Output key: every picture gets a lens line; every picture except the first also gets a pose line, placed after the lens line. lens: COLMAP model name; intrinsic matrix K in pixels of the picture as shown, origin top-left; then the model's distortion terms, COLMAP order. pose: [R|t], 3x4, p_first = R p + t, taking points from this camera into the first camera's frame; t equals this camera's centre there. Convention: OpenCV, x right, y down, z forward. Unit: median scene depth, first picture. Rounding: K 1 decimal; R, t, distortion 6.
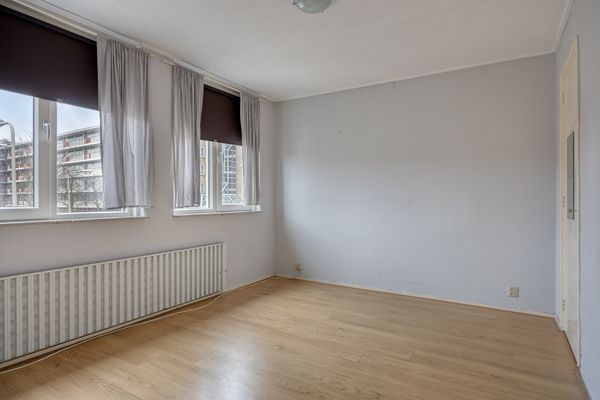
lens RADIAL K [[339.9, 0, 298.9], [0, 339.9, 202.6], [0, 0, 1]] dist [-0.006821, -0.002122]
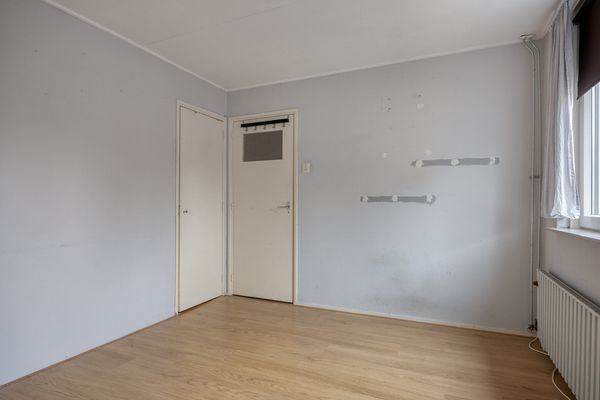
lens RADIAL K [[339.9, 0, 299.9], [0, 339.9, 203.5], [0, 0, 1]] dist [-0.006821, -0.002122]
pose [[-0.992927, -0.005016, -0.118623, 0.099149], [-0.004500, 0.999979, -0.004619, -0.013135], [0.118643, -0.004053, -0.992929, 2.063221]]
